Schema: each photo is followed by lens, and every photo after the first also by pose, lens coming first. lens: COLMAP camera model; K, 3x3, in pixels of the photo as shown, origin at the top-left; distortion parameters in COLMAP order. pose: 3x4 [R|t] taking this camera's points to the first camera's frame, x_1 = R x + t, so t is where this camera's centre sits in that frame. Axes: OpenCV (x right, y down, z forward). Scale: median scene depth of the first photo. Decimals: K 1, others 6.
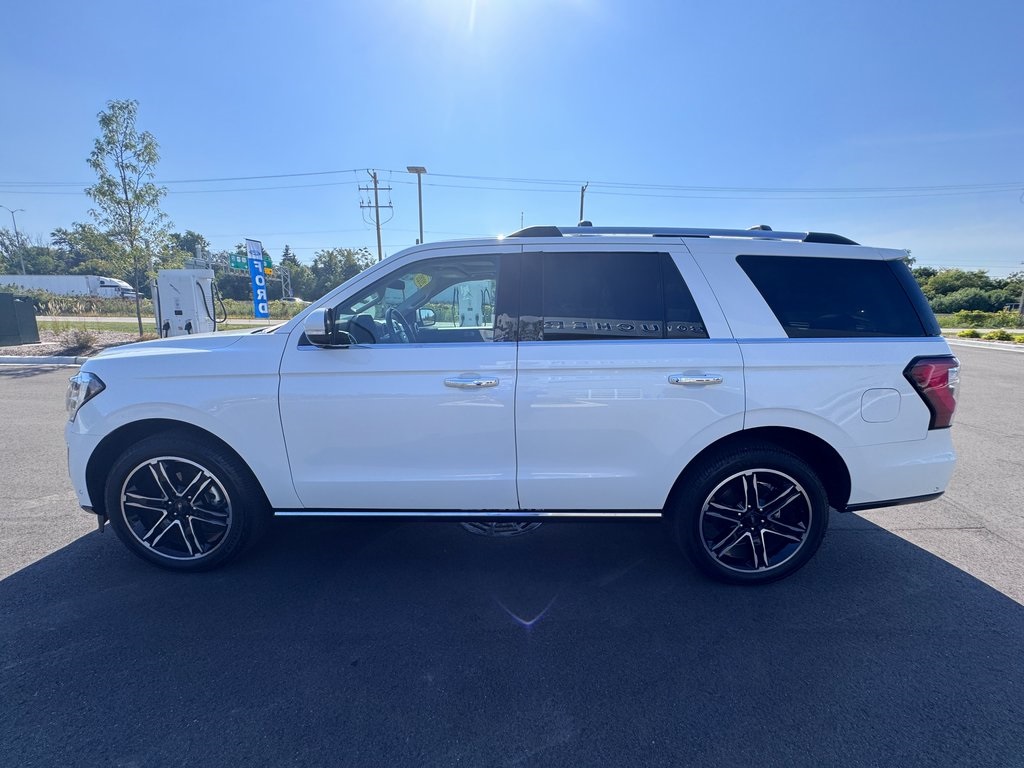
lens RADIAL K [[411.2, 0, 514.8], [0, 411.2, 380.1], [0, 0, 1]] dist [-0.003204, -0.000011]
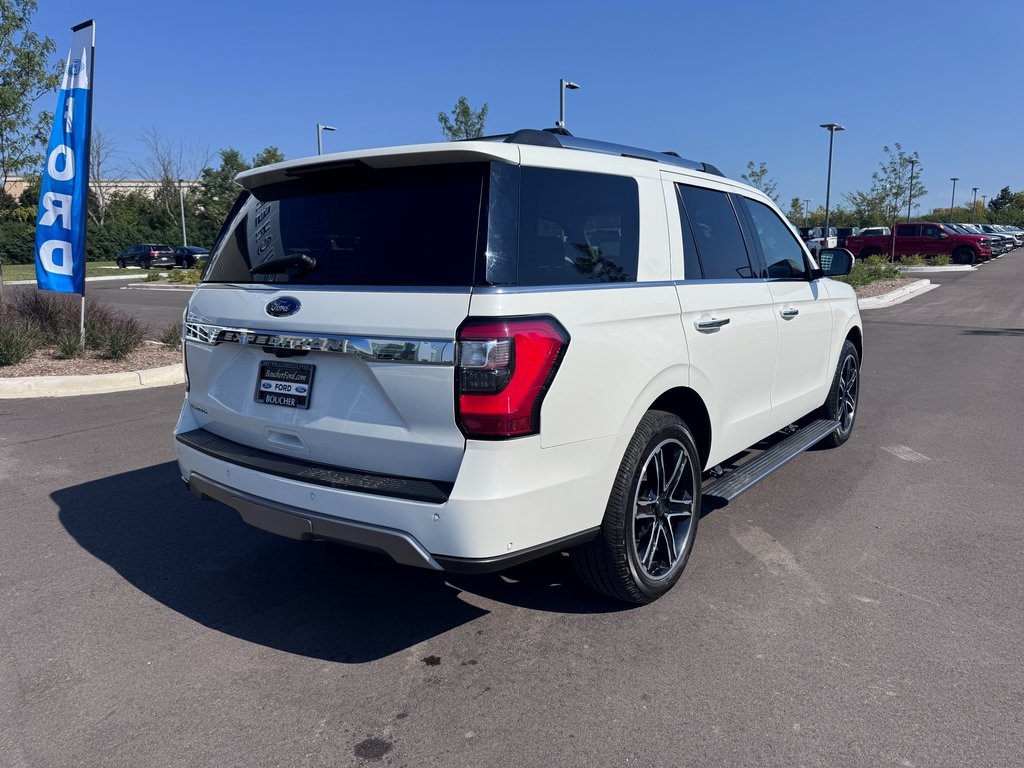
lens RADIAL K [[732.3, 0, 519.2], [0, 732.3, 382.7], [0, 0, 1]] dist [0.039569, -0.052600]
pose [[-0.596540, 0.131527, -0.791733, 0.292803], [-0.124128, 0.959491, 0.252922, -0.058609], [0.792926, 0.249155, -0.556048, 0.377324]]
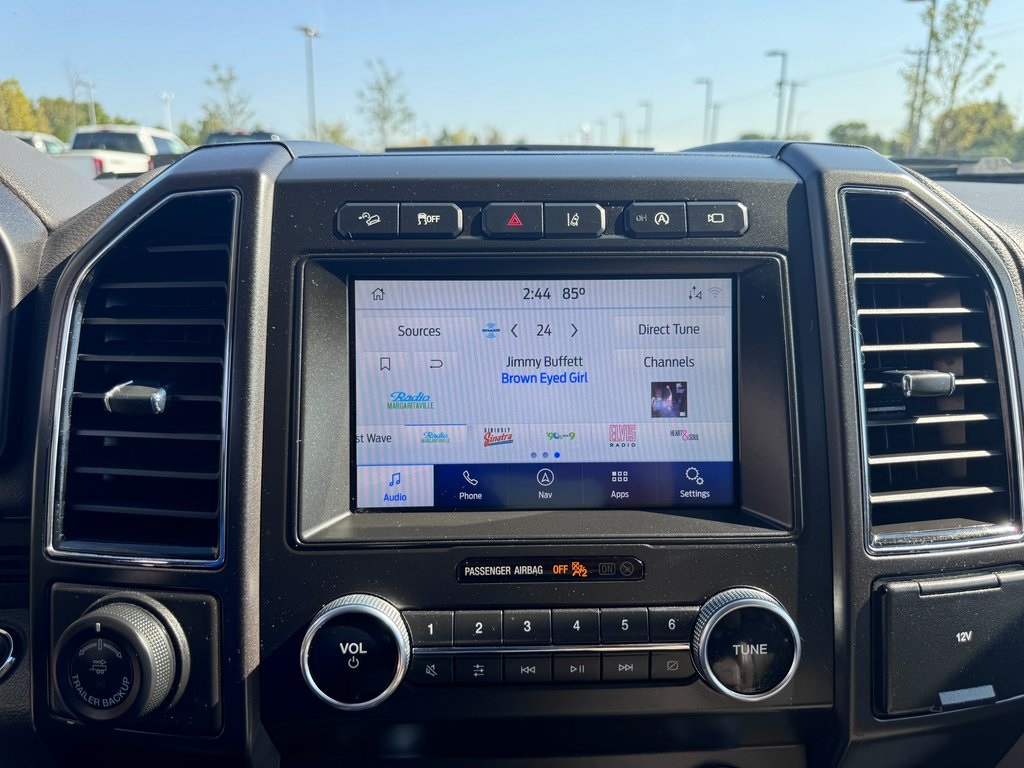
lens RADIAL K [[732.3, 0, 513.4], [0, 732.3, 390.0], [0, 0, 1]] dist [0.039569, -0.052600]
pose [[0.038184, 0.251662, -0.967062, -0.039414], [-0.173827, 0.954685, 0.241578, -0.029530], [0.984036, 0.158877, 0.080200, 0.215004]]
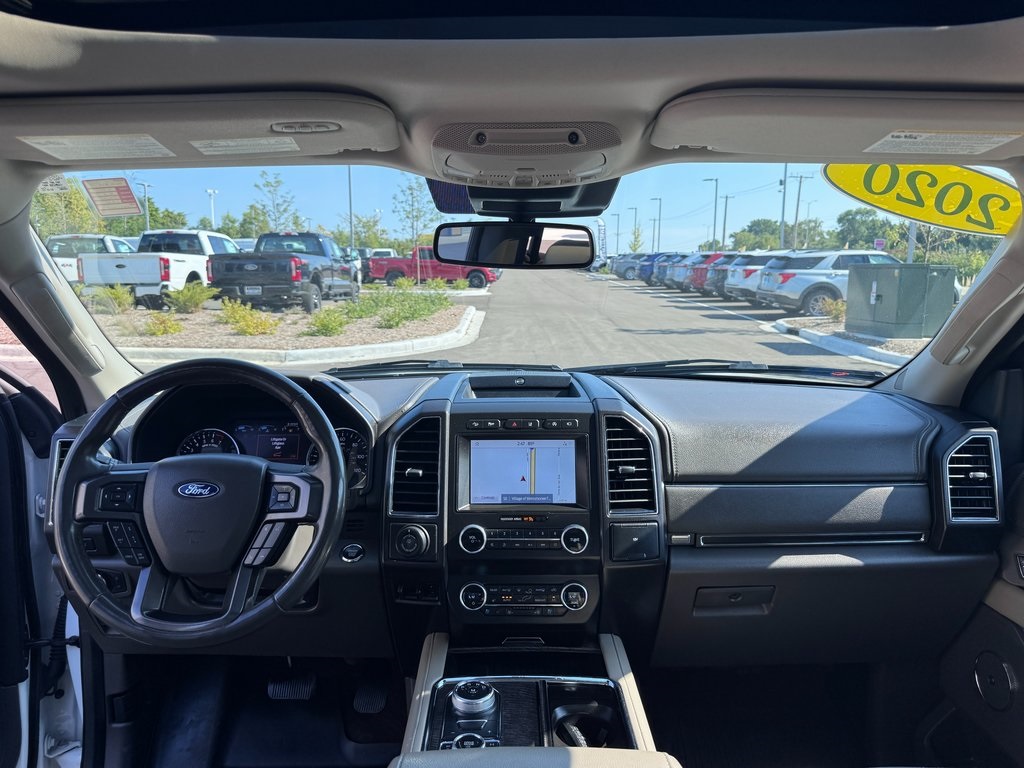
lens RADIAL K [[732.3, 0, 506.3], [0, 732.3, 354.7], [0, 0, 1]] dist [0.039569, -0.052600]
pose [[0.000598, 0.101391, -0.994847, 0.022688], [-0.169017, 0.980544, 0.099831, -0.045828], [0.985613, 0.168086, 0.017723, 0.212145]]
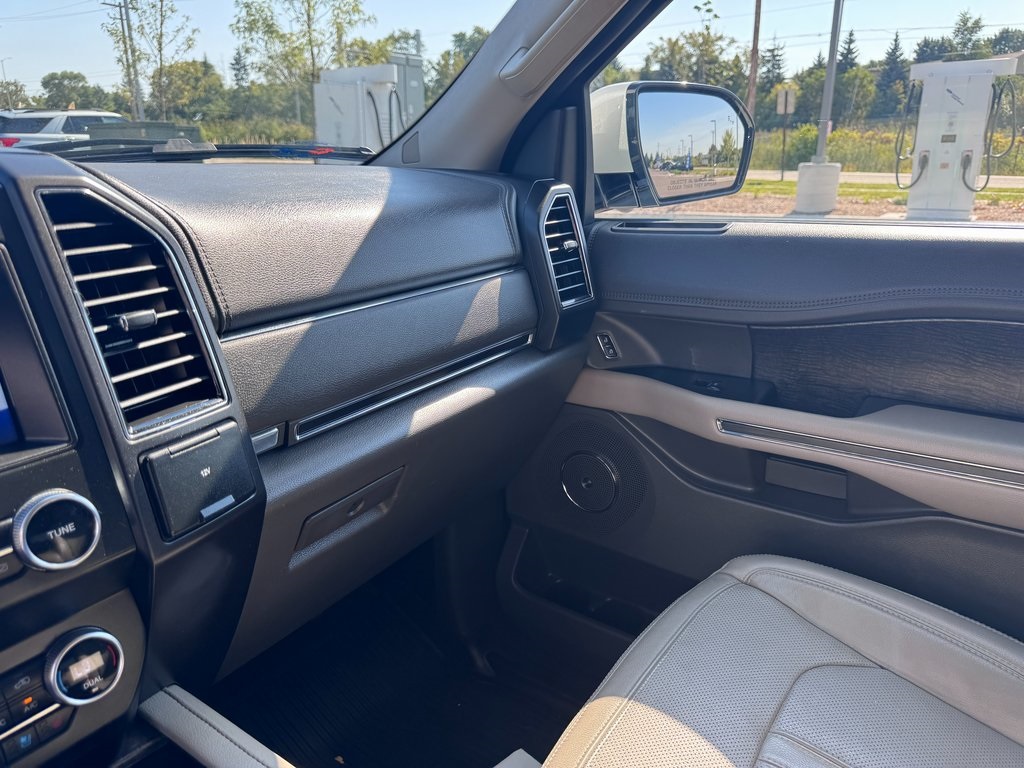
lens RADIAL K [[732.3, 0, 516.7], [0, 732.3, 374.8], [0, 0, 1]] dist [0.039569, -0.052600]
pose [[0.819272, 0.159380, -0.550810, -0.027376], [-0.086728, 0.983986, 0.155723, -0.030776], [0.566809, -0.079809, 0.819975, 0.211187]]
